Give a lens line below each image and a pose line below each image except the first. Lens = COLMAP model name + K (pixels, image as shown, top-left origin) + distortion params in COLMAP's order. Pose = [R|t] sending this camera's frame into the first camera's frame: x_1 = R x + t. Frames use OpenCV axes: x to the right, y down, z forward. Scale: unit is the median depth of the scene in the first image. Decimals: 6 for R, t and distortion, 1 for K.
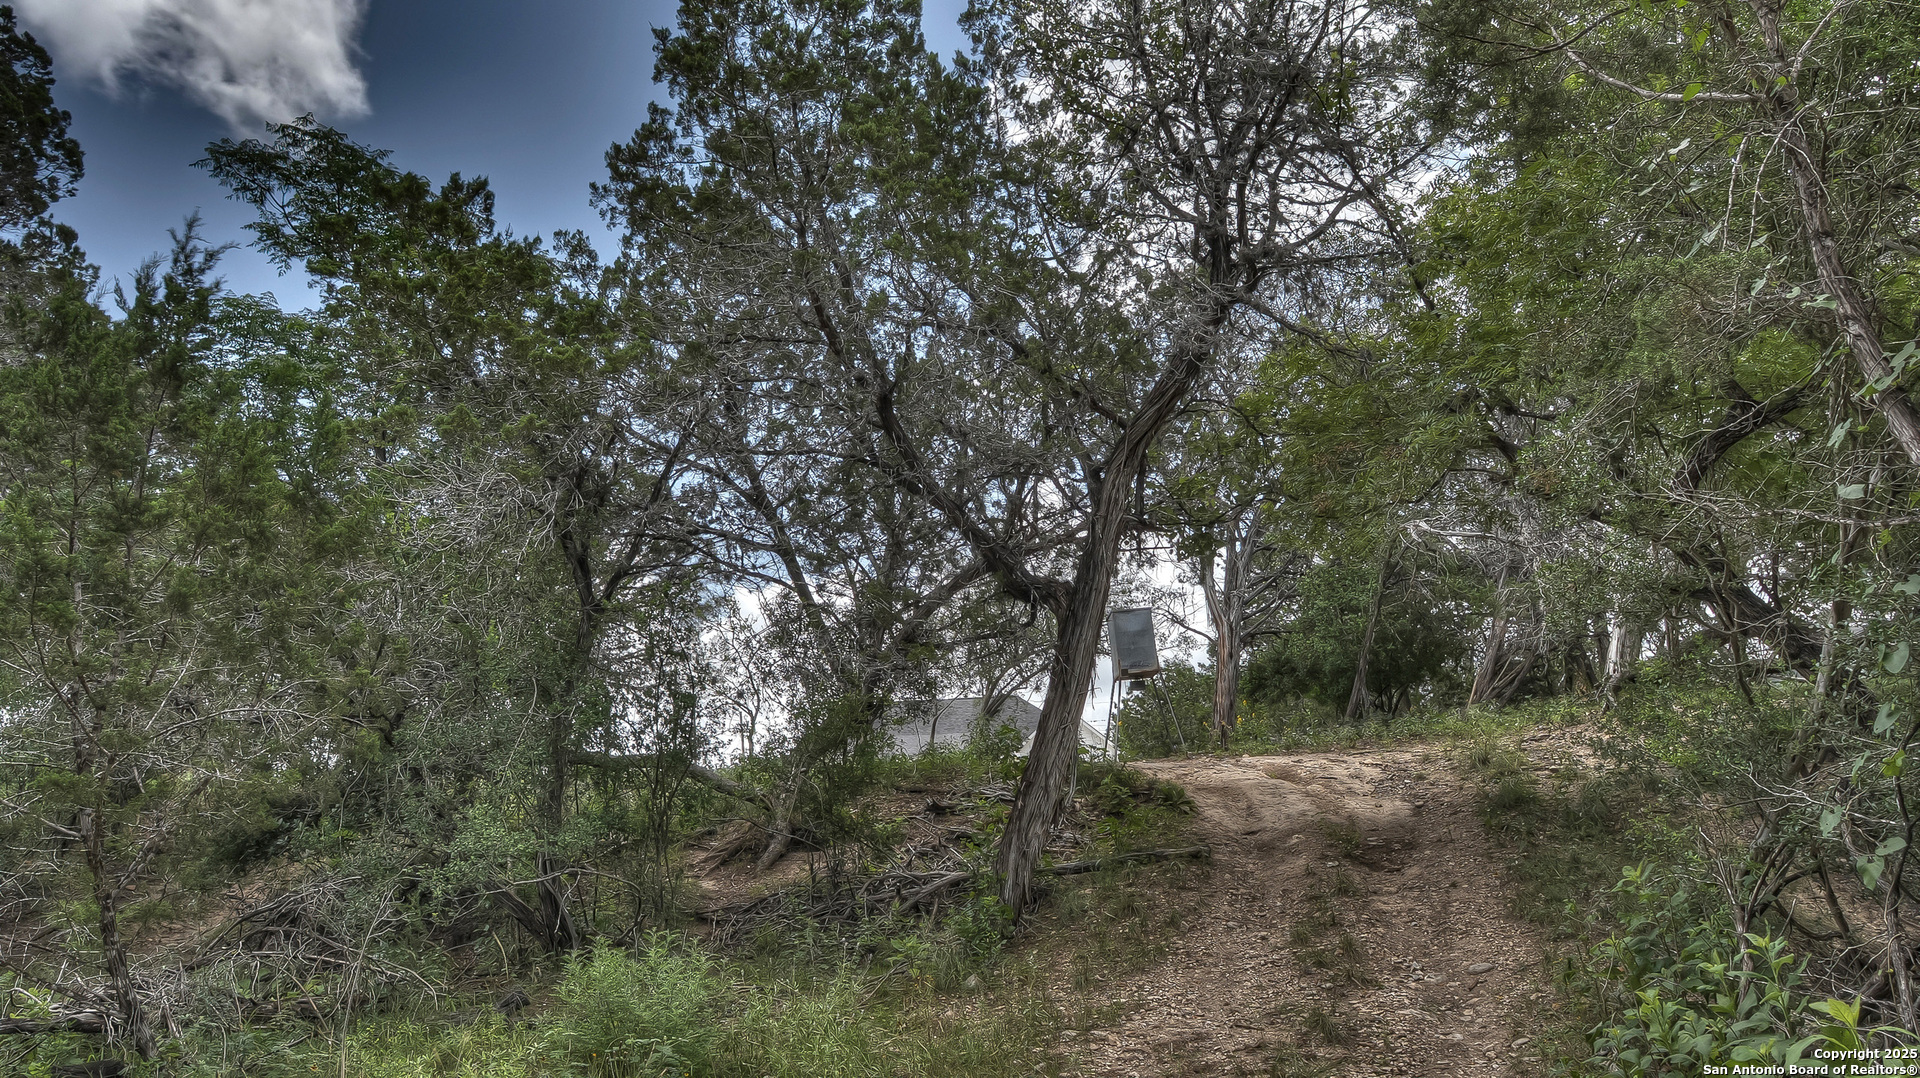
lens RADIAL K [[1309.2, 0, 960.0], [0, 1309.2, 539.0], [0, 0, 1]] dist [-0.105455, 0.097026]
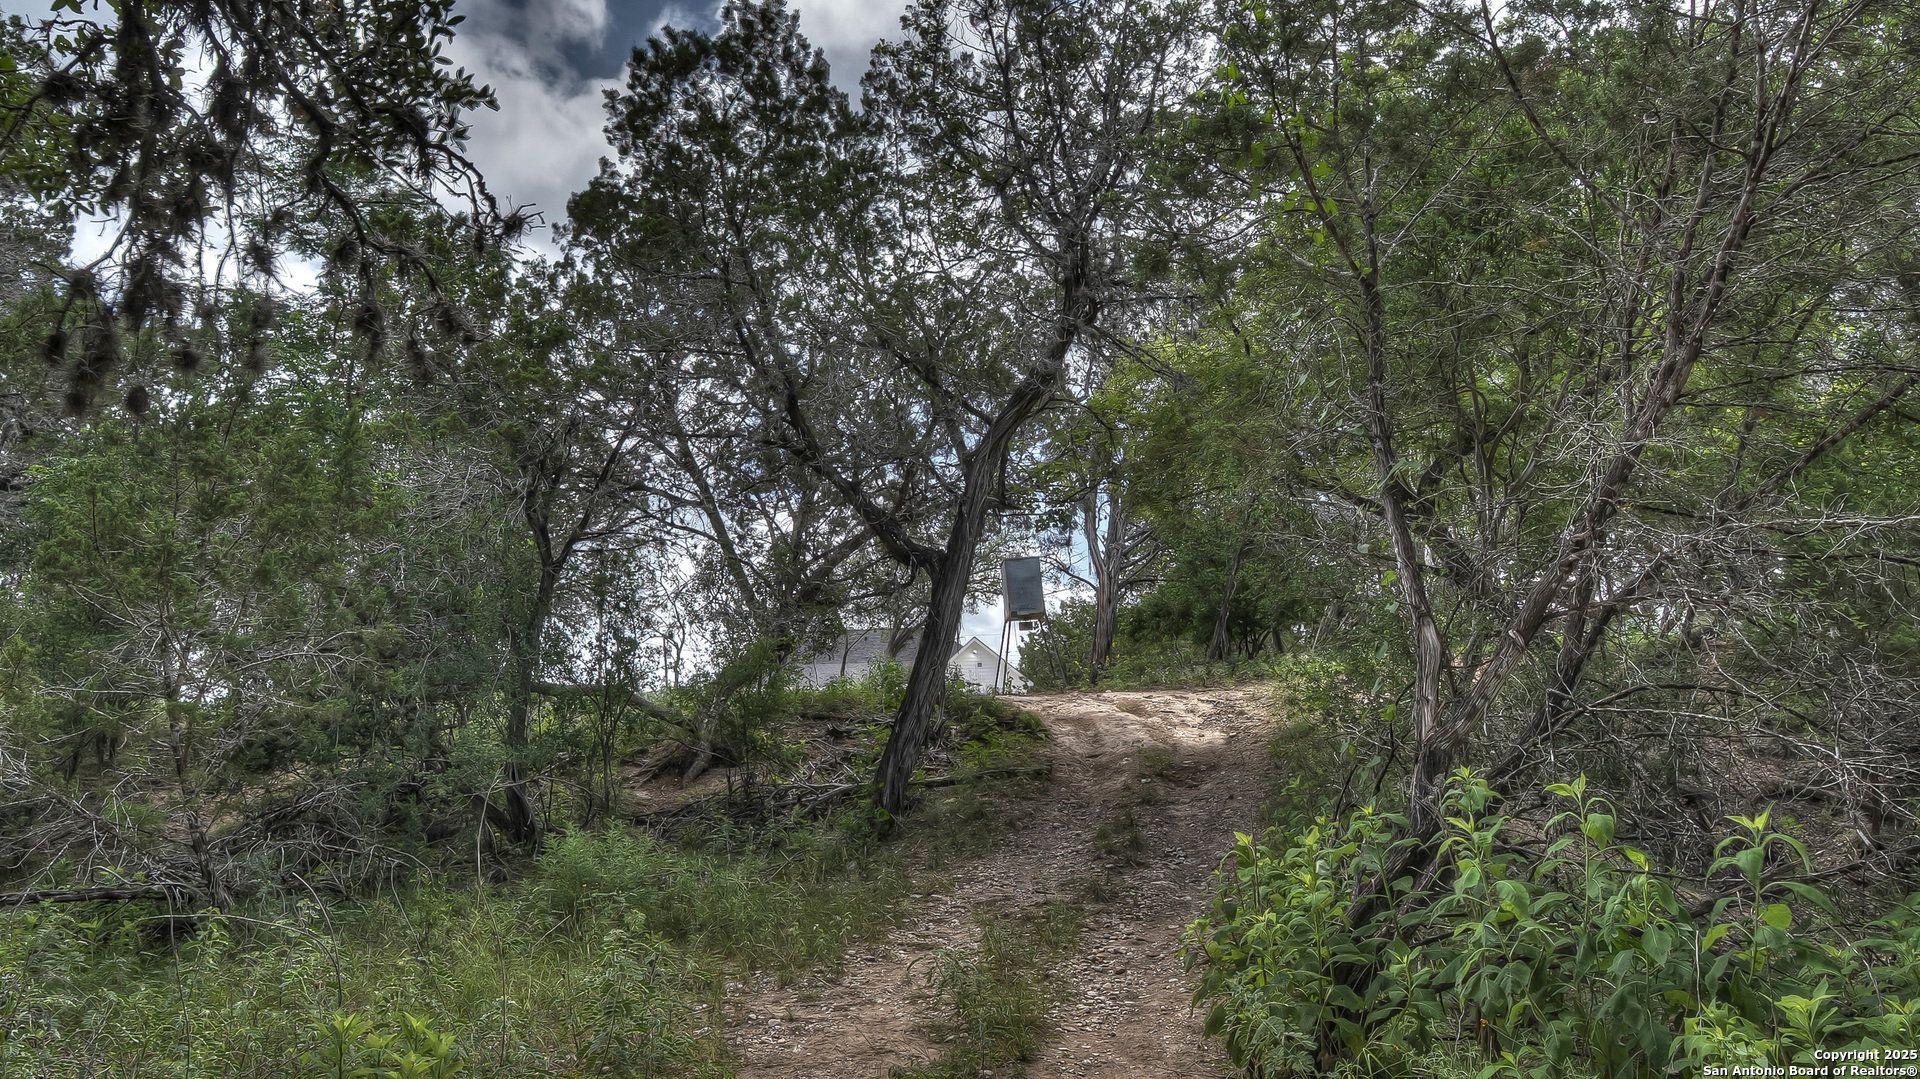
lens RADIAL K [[1406.5, 0, 960.0], [0, 1406.5, 539.5], [0, 0, 1]] dist [-0.111602, 0.070963]
pose [[0.998884, 0.016672, 0.044182, 0.037259], [-0.019506, 0.997728, 0.064493, -0.055780], [-0.043006, -0.065283, 0.996940, -0.278800]]
